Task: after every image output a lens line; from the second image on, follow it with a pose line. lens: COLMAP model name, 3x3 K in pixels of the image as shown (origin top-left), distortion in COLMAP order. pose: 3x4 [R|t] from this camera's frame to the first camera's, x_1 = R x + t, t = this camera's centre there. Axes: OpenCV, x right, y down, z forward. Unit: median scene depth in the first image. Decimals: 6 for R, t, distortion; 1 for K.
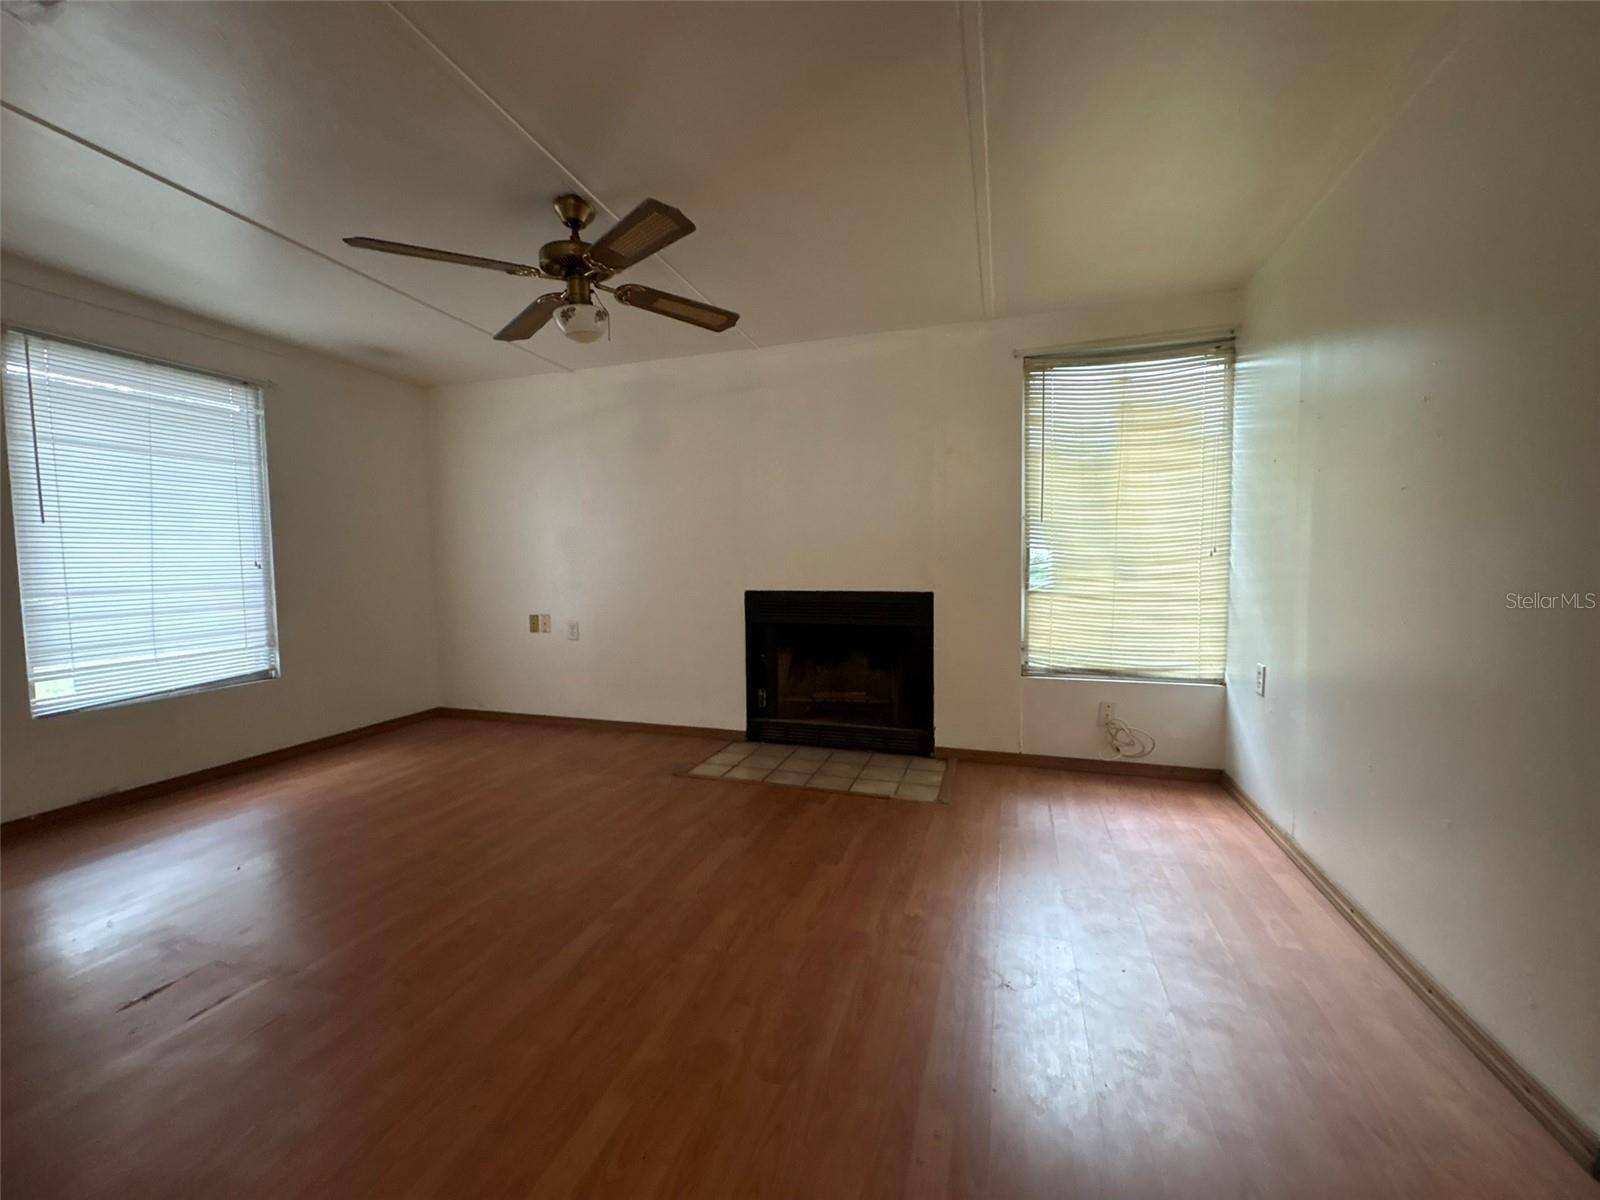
lens RADIAL K [[632.4, 0, 796.7], [0, 632.4, 599.5], [0, 0, 1]] dist [-0.001237, 0.000171]
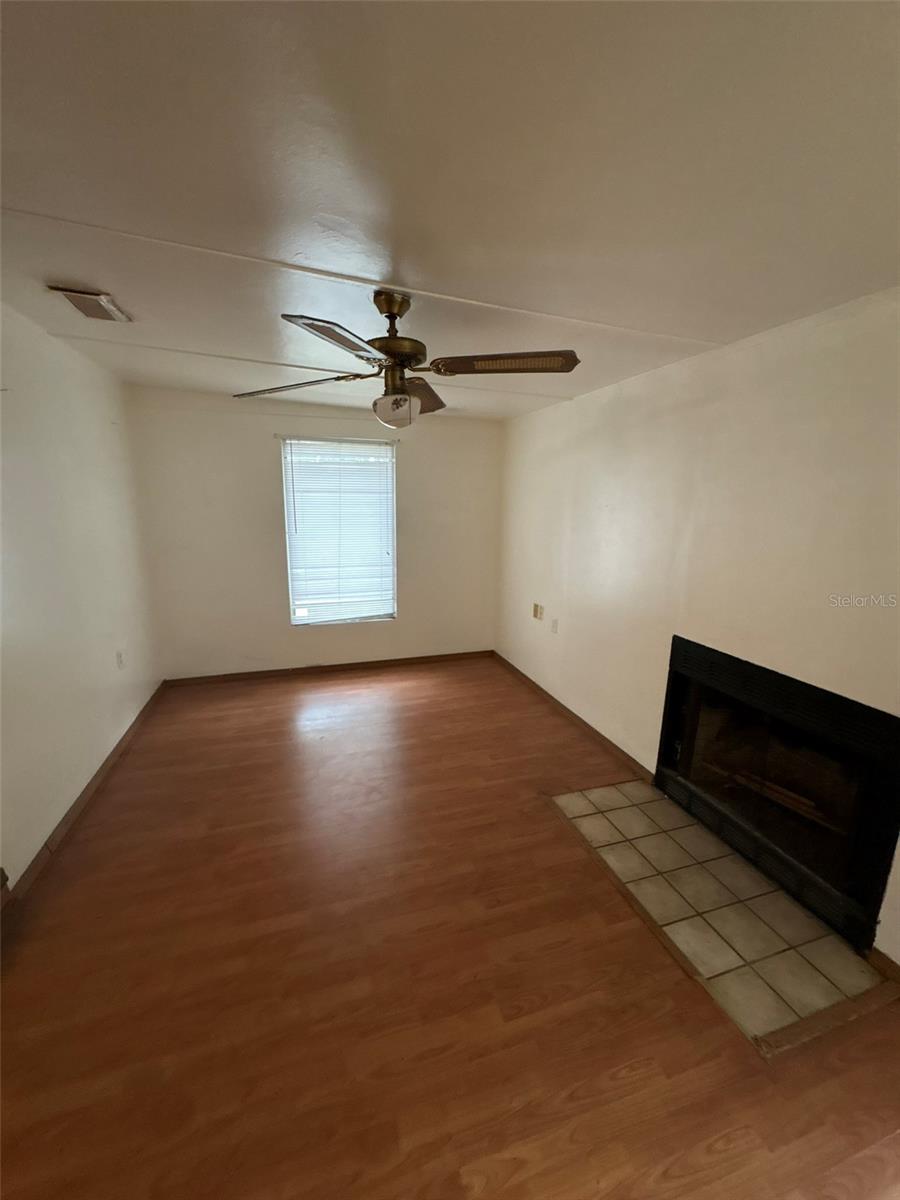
lens RADIAL K [[474.3, 0, 450.8], [0, 474.3, 601.2], [0, 0, 1]] dist [-0.001237, 0.000171]
pose [[0.590253, 0.192232, -0.783995, 0.285119], [-0.072625, 0.979938, 0.185599, -0.183603], [0.803945, -0.052613, 0.592372, 0.384971]]
